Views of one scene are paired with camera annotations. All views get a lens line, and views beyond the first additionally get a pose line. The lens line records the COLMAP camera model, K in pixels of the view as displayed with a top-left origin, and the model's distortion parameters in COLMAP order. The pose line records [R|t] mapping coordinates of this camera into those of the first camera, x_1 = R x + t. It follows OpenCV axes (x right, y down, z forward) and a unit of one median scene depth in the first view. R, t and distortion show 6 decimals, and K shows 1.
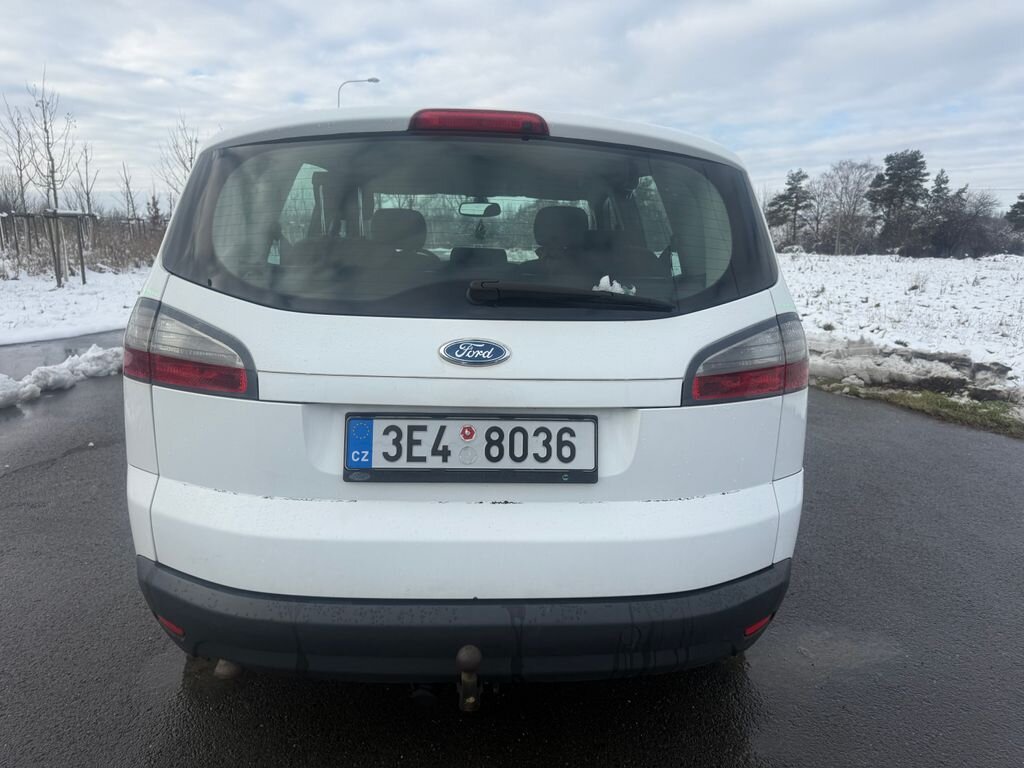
lens RADIAL K [[727.0, 0, 512.0], [0, 727.0, 384.0], [0, 0, 1]] dist [0.090868, -0.111334]
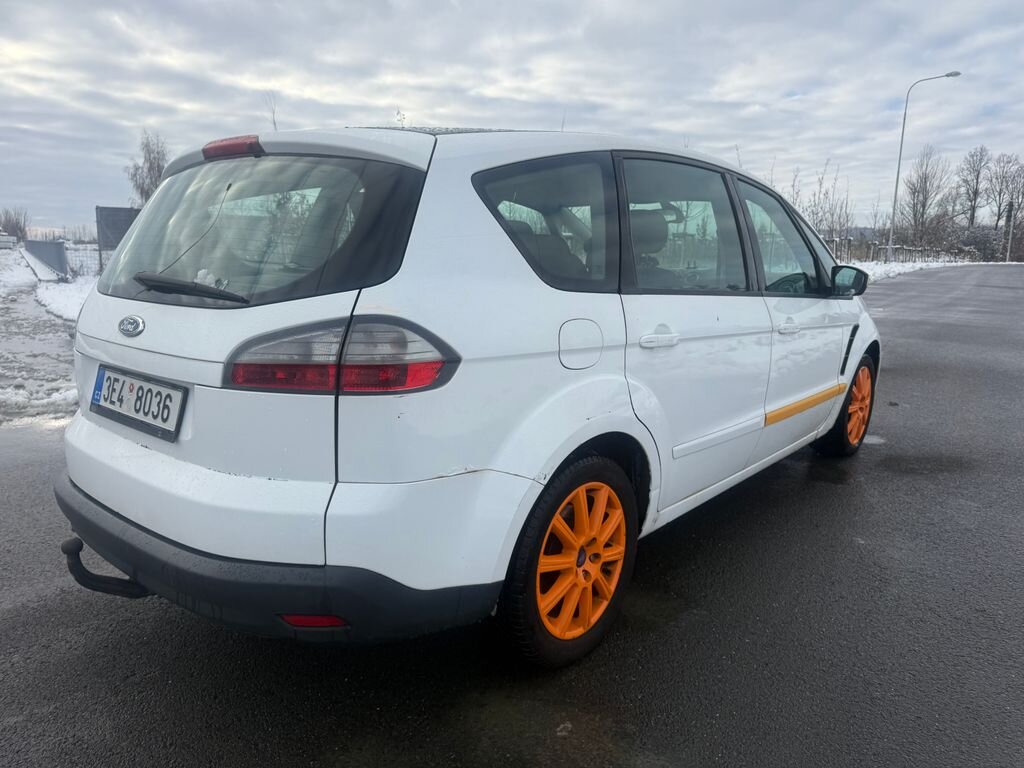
lens RADIAL K [[740.3, 0, 522.4], [0, 740.3, 385.1], [0, 0, 1]] dist [0.001356, -0.003496]
pose [[0.733255, 0.112856, -0.670523, 1.296474], [-0.126489, 0.991557, 0.028566, -0.062423], [0.668085, 0.063868, 0.741339, 0.464498]]
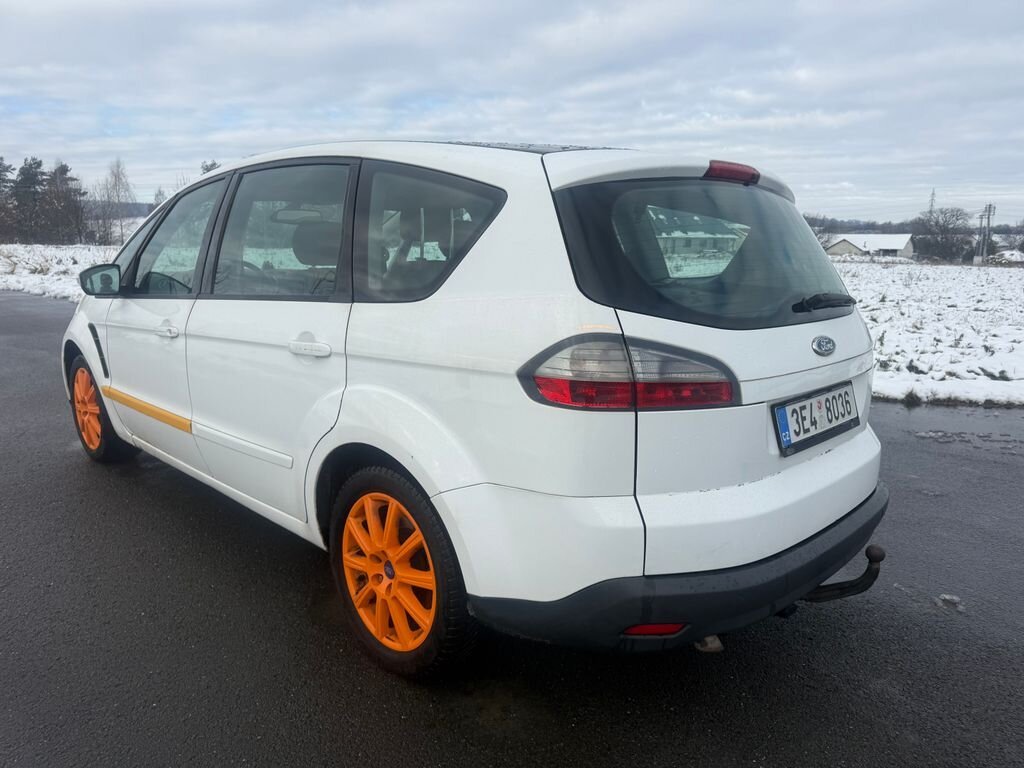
lens RADIAL K [[727.0, 0, 512.0], [0, 727.0, 384.0], [0, 0, 1]] dist [0.090868, -0.111334]
pose [[0.741553, -0.143847, 0.655292, -1.342139], [0.137366, 0.988605, 0.061566, -0.132511], [-0.656681, 0.044361, 0.752863, 0.321953]]
